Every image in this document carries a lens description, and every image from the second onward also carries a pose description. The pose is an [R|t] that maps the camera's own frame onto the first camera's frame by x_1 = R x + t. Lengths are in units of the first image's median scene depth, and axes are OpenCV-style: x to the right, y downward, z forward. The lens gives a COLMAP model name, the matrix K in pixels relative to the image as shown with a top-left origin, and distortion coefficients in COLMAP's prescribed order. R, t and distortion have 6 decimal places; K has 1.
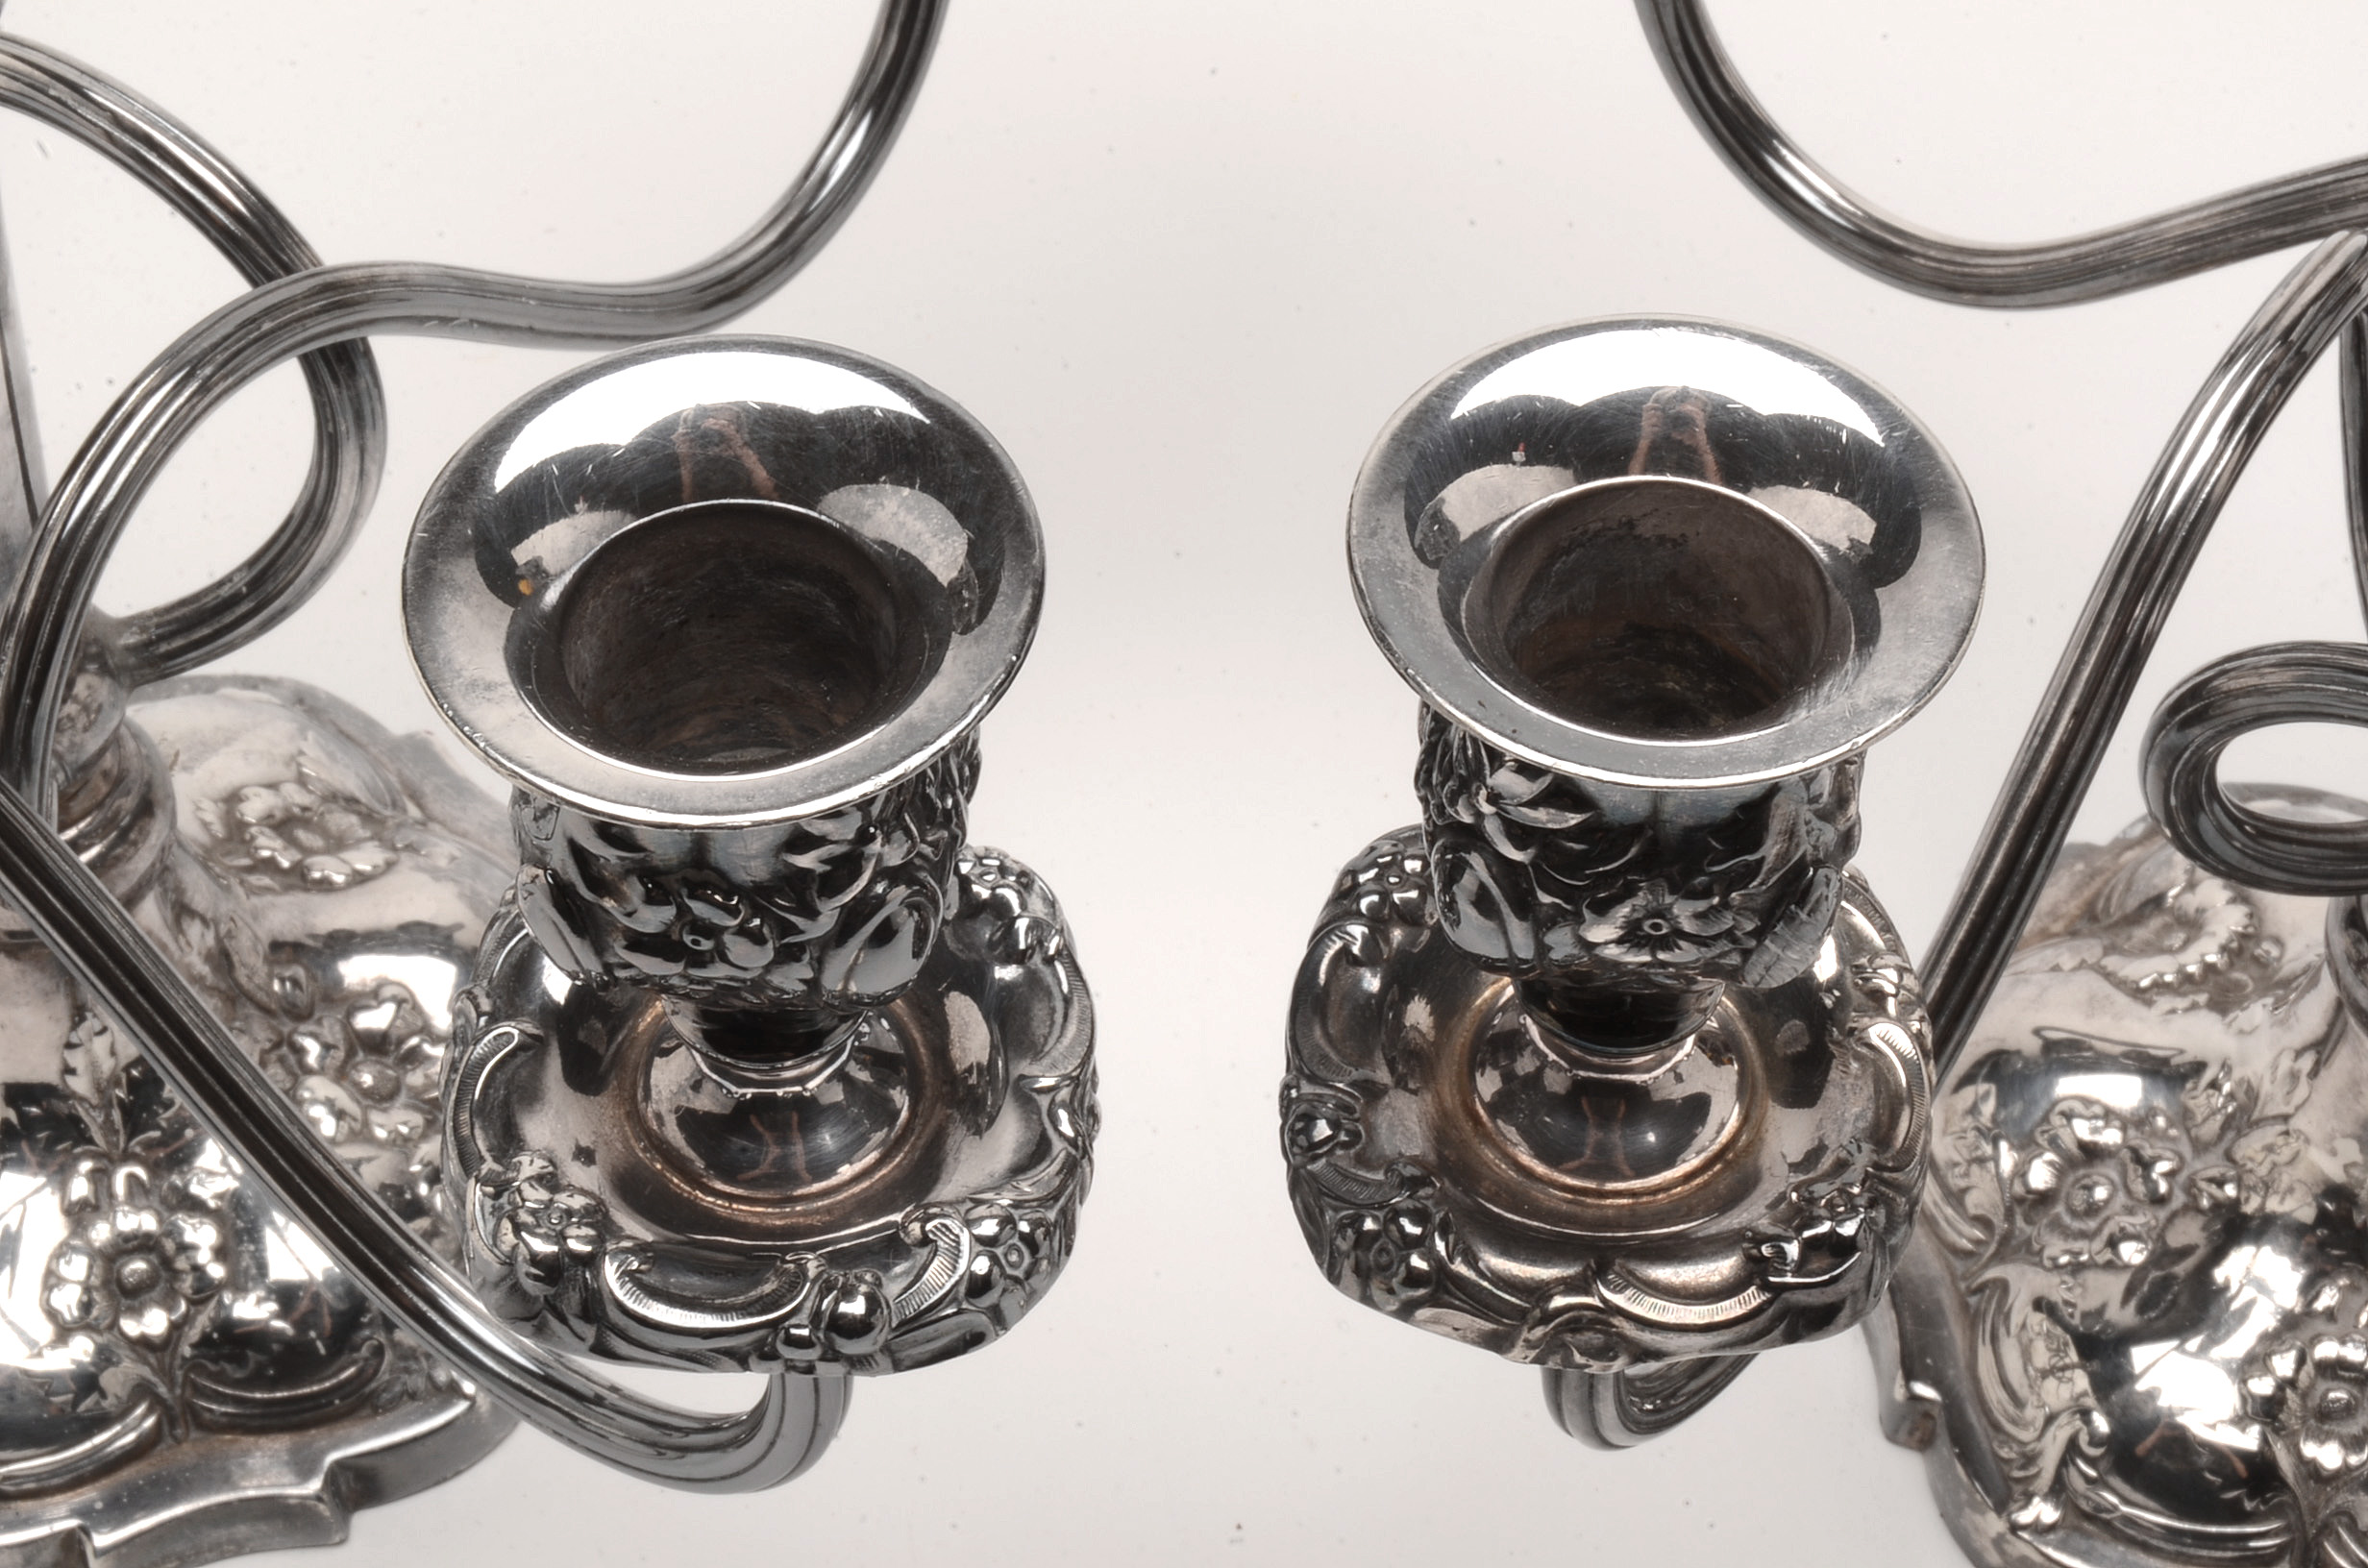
lens RADIAL K [[5270.7, 0, 1184.0], [0, 5270.7, 784.0], [0, 0, 1]] dist [0.014898, -0.299305]
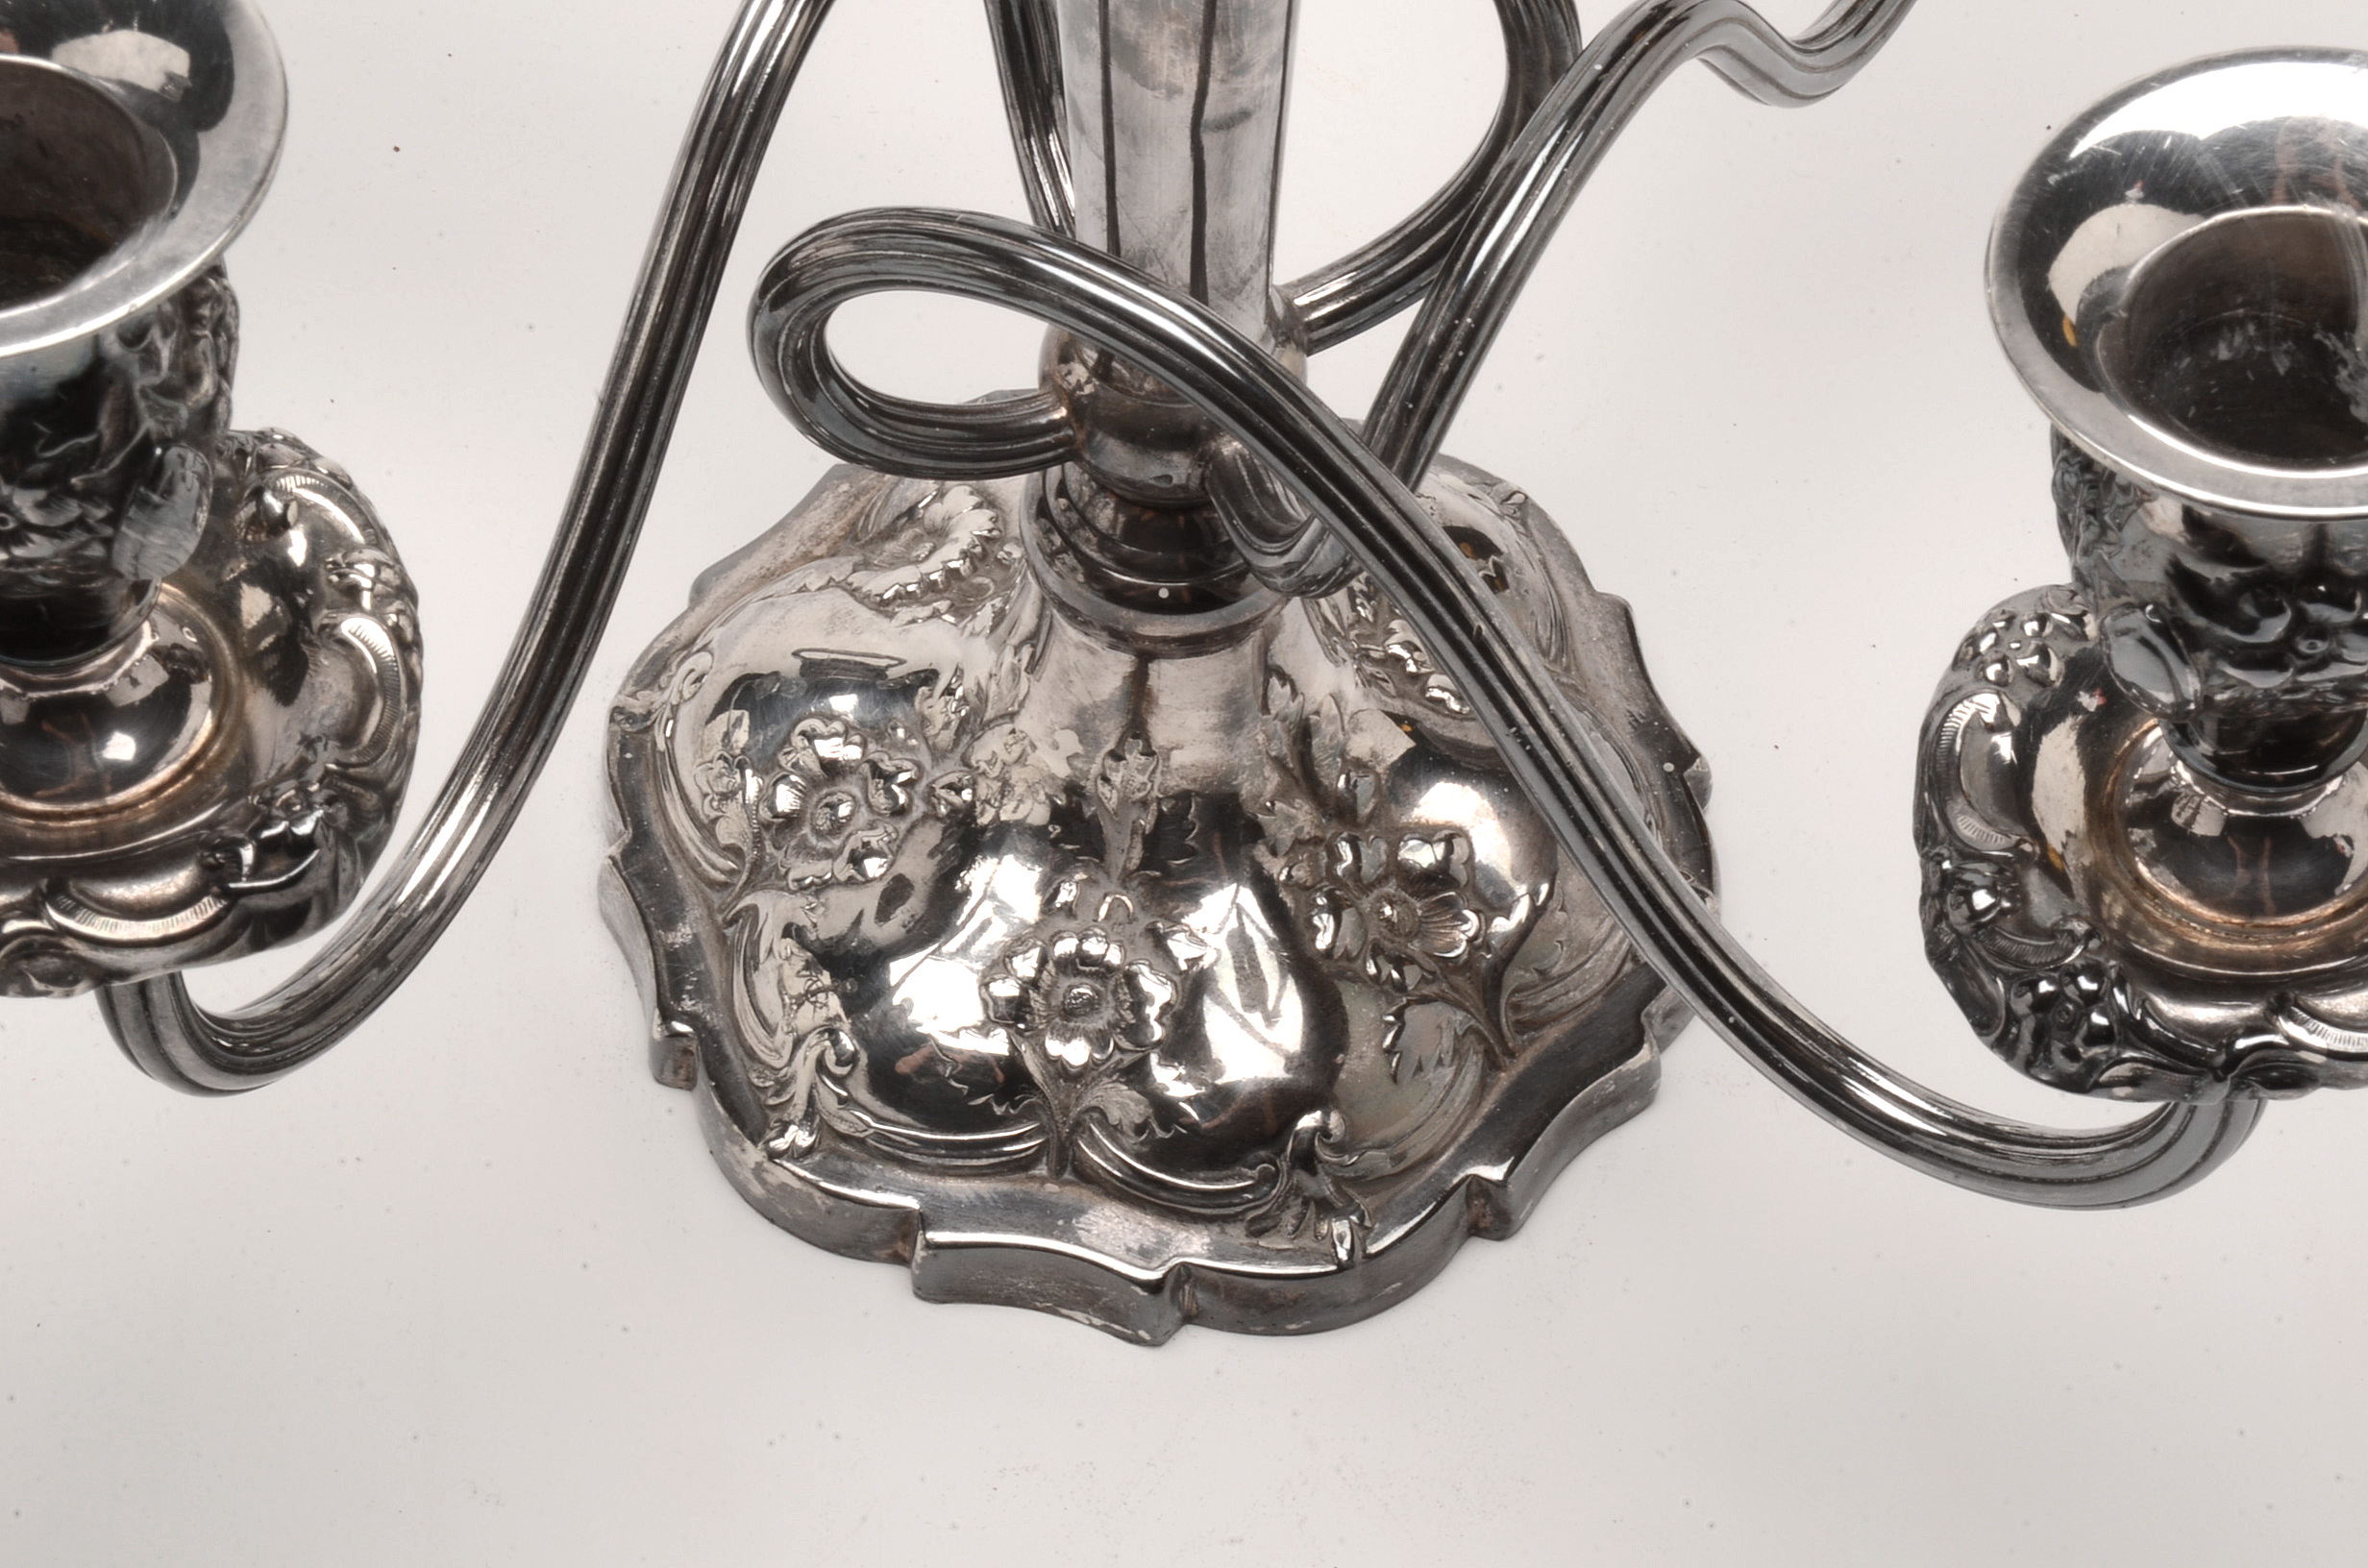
lens RADIAL K [[5342.6, 0, 1184.0], [0, 5342.6, 784.0], [0, 0, 1]] dist [-0.031495, 0.059314]
pose [[0.992070, -0.085655, 0.091979, 0.148190], [0.081963, 0.995699, 0.043201, 0.035619], [-0.095284, -0.035320, 0.994823, 0.006666]]
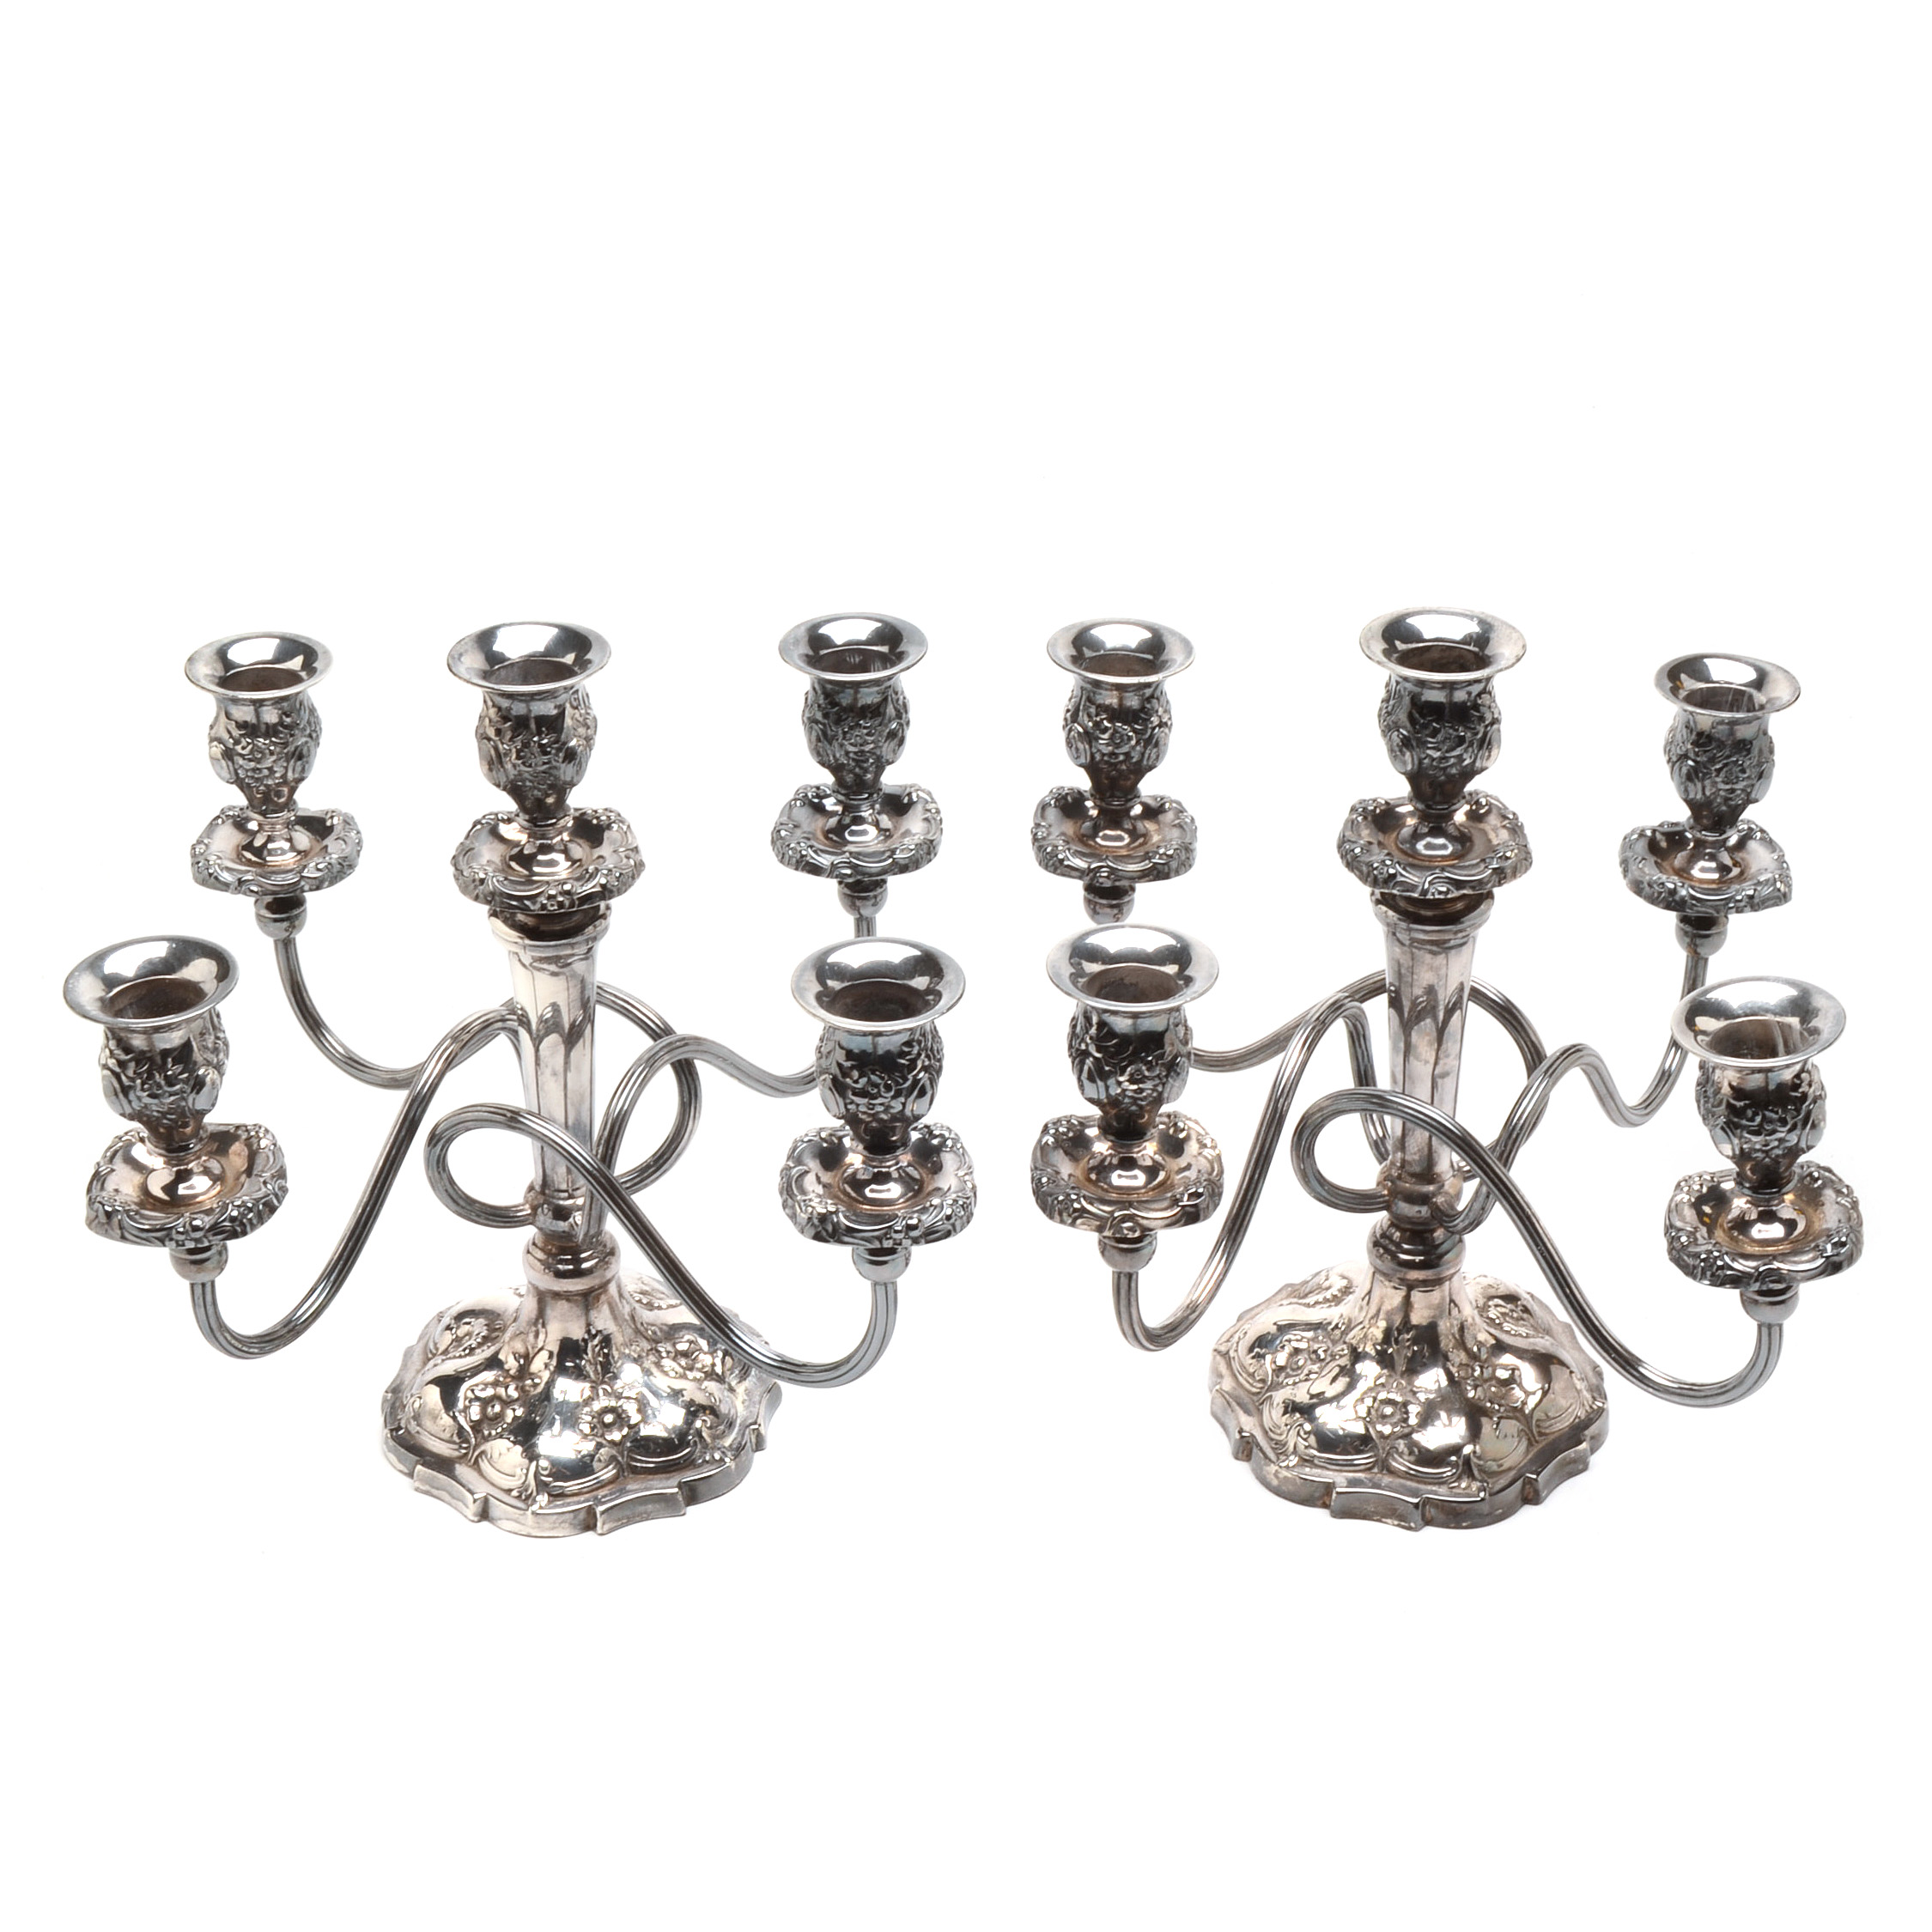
lens RADIAL K [[4256.1, 0, 966.0], [0, 4256.1, 966.0], [0, 0, 1]] dist [0.067082, 0.077911]
pose [[0.996318, -0.042184, 0.074641, -0.169999], [0.066315, 0.930958, -0.359055, 0.700341], [-0.054341, 0.362682, 0.930327, -1.215739]]
